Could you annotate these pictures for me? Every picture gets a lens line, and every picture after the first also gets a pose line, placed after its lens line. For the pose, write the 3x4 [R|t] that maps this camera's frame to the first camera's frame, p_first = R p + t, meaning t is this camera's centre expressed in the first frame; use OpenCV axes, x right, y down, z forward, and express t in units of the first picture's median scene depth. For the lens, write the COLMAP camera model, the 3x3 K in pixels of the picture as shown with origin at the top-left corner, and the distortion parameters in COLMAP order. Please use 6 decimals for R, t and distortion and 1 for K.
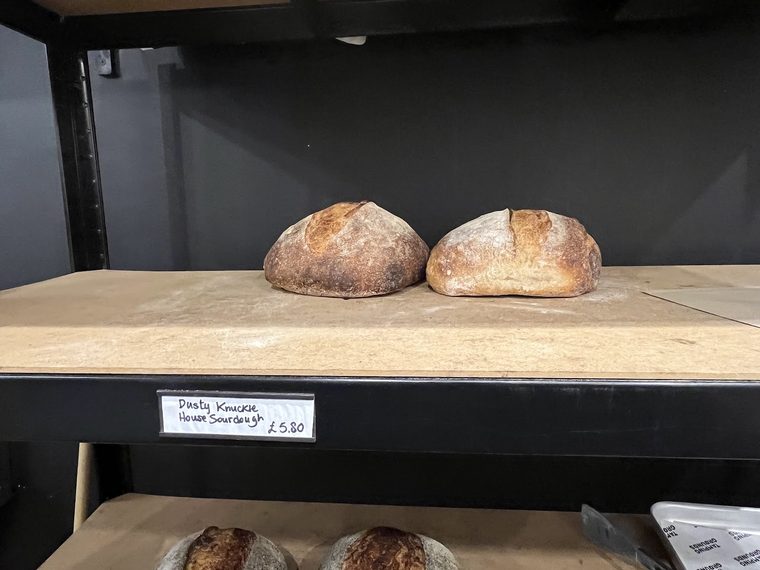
lens RADIAL K [[485.8, 0, 380.0], [0, 485.8, 285.0], [0, 0, 1]] dist [0.003439, -0.001456]
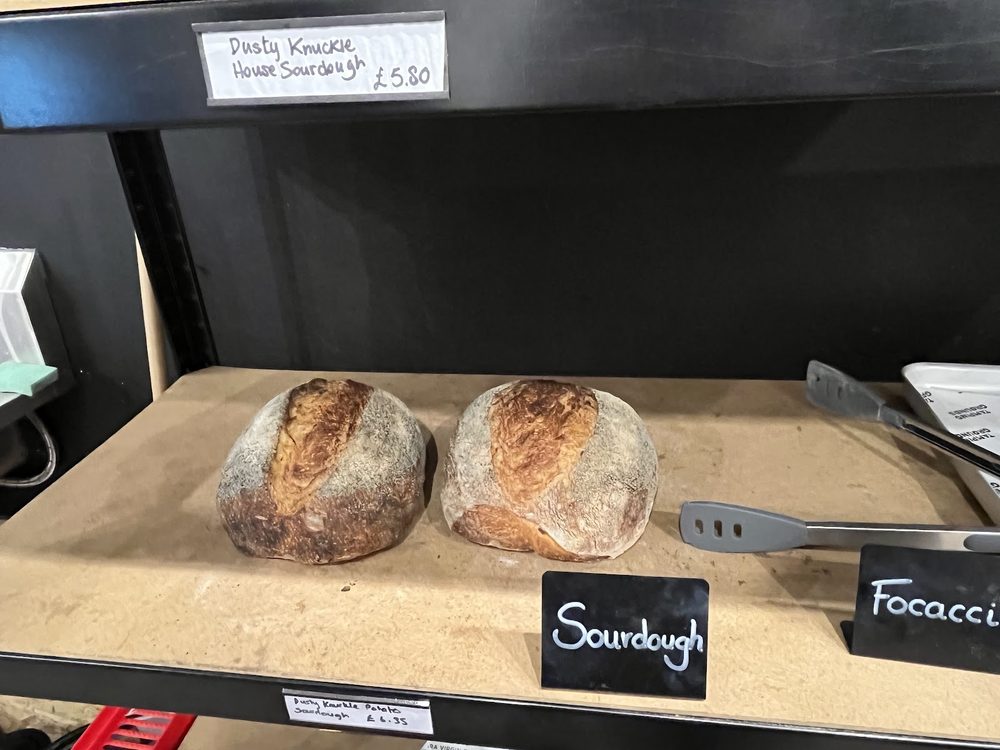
lens RADIAL K [[640.3, 0, 500.0], [0, 640.3, 375.0], [0, 0, 1]] dist [0.000831, 0.003525]
pose [[0.998962, 0.003666, -0.045412, -0.014656], [0.010339, 0.952510, 0.304333, 0.215417], [0.044371, -0.304486, 0.951483, 0.054622]]
